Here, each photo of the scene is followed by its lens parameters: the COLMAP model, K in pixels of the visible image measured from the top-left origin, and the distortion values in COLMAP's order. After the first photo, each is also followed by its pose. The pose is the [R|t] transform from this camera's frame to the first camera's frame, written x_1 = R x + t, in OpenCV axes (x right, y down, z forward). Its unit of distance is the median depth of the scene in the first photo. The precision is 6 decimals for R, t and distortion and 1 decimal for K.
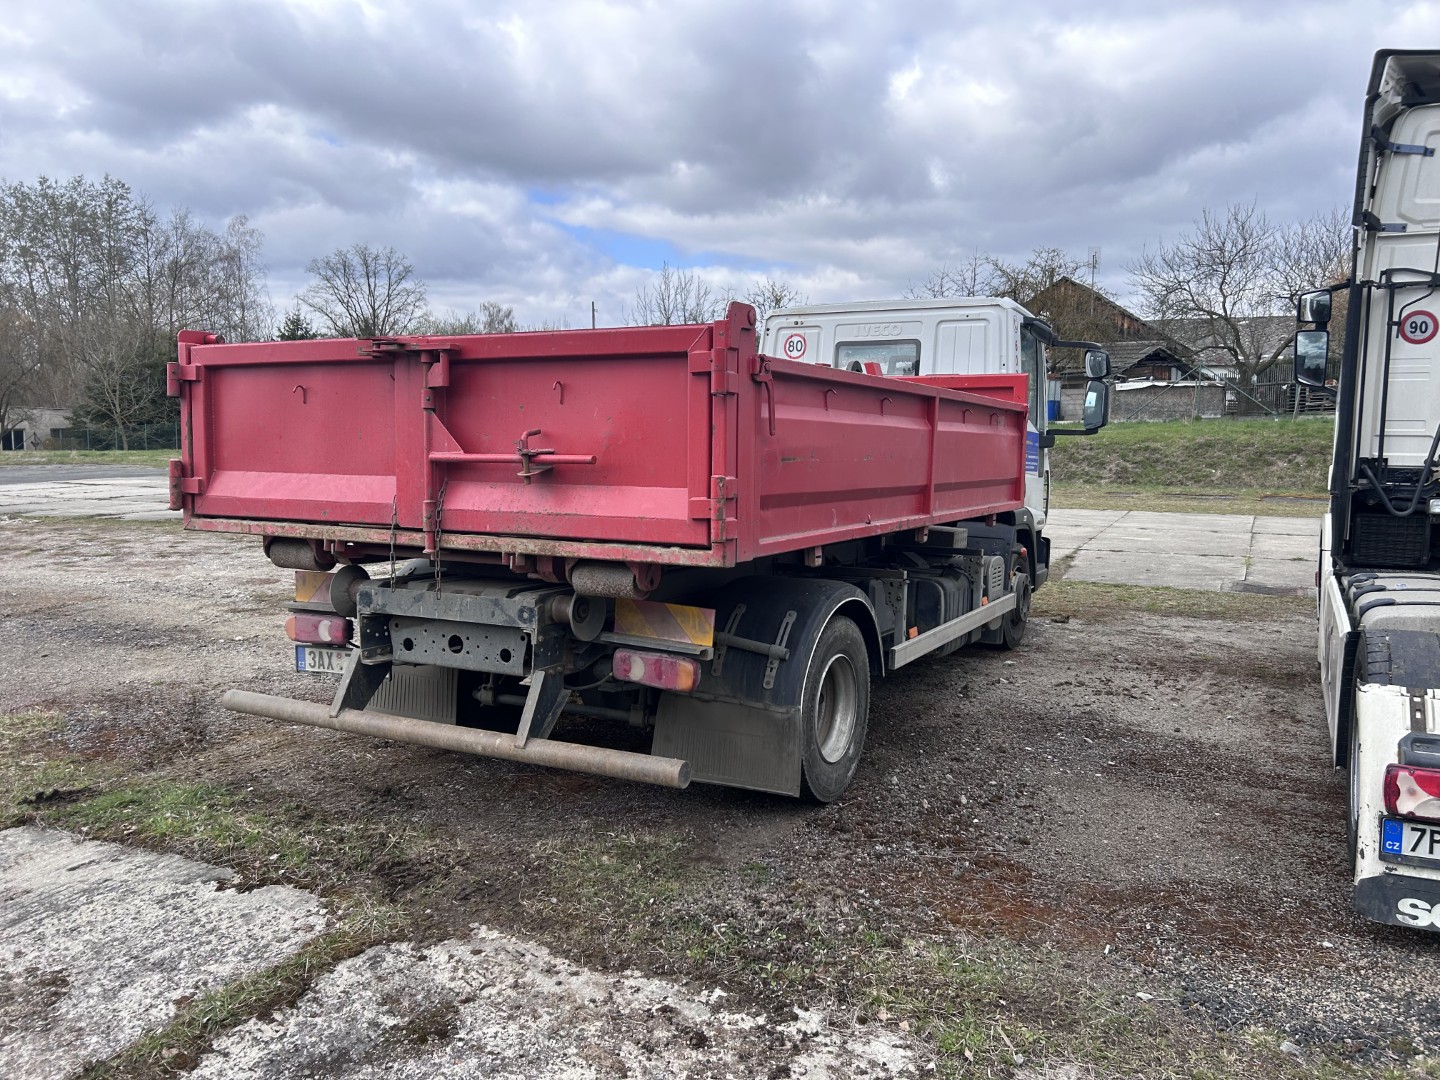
lens RADIAL K [[1103.3, 0, 726.8], [0, 1103.3, 536.6], [0, 0, 1]] dist [0.060712, -0.066979]
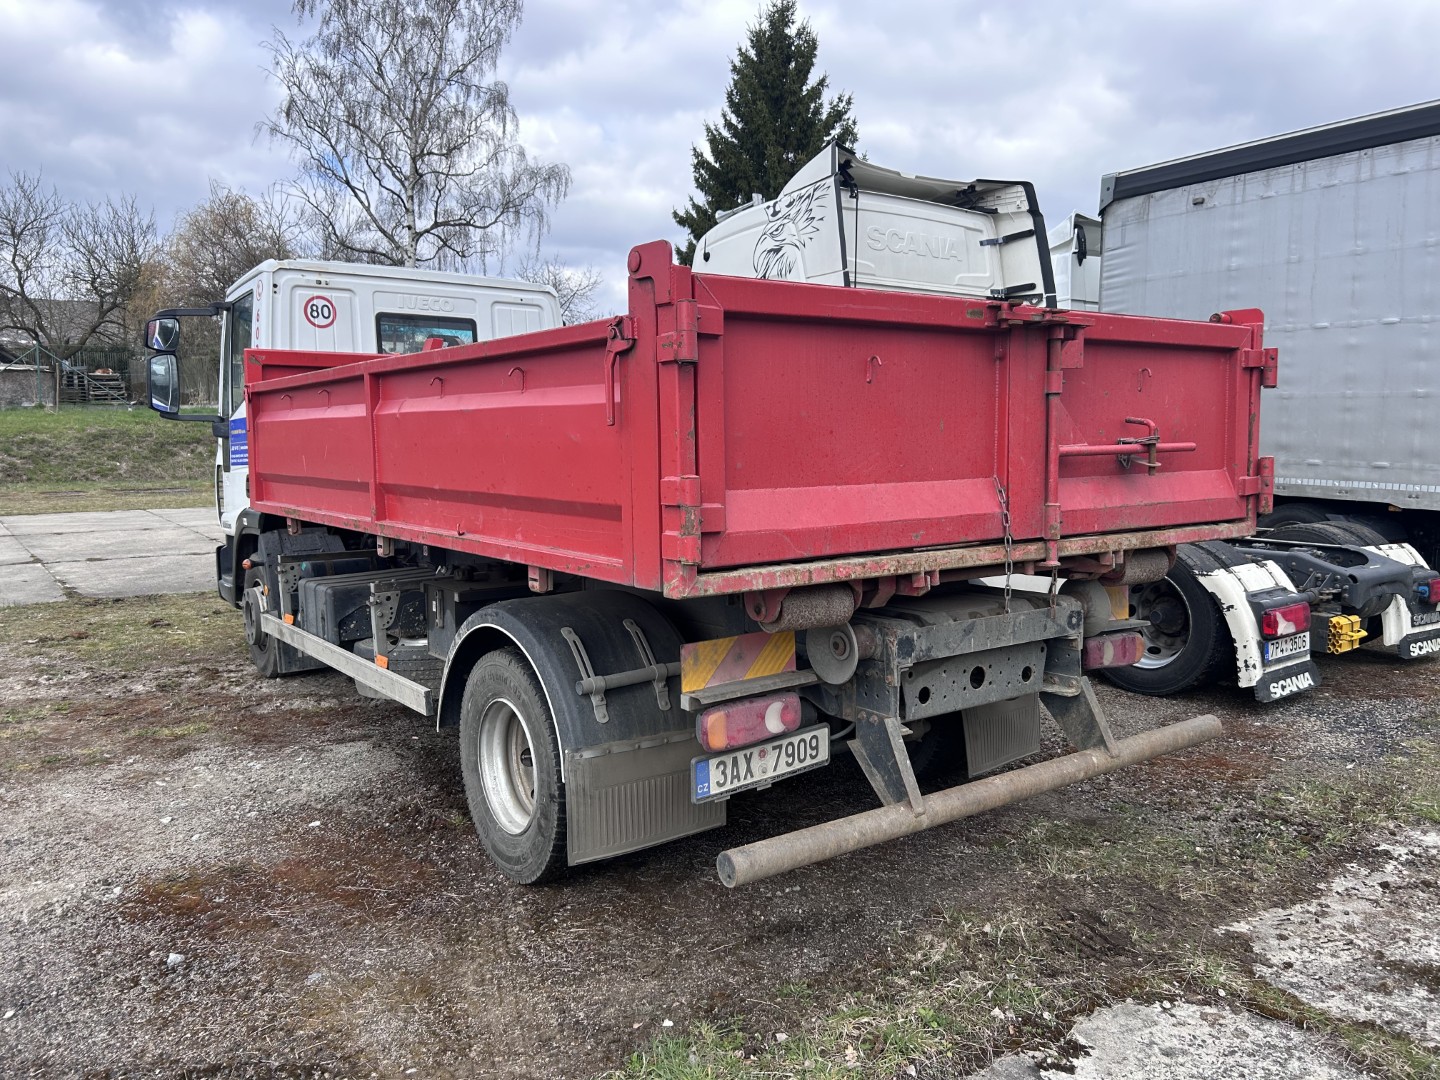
lens RADIAL K [[1103.3, 0, 721.5], [0, 1103.3, 536.8], [0, 0, 1]] dist [0.060712, -0.066979]
pose [[0.427236, -0.095347, 0.899099, -1.125900], [0.087155, 0.994136, 0.064011, -0.082207], [-0.899930, 0.051013, 0.433040, 0.854608]]
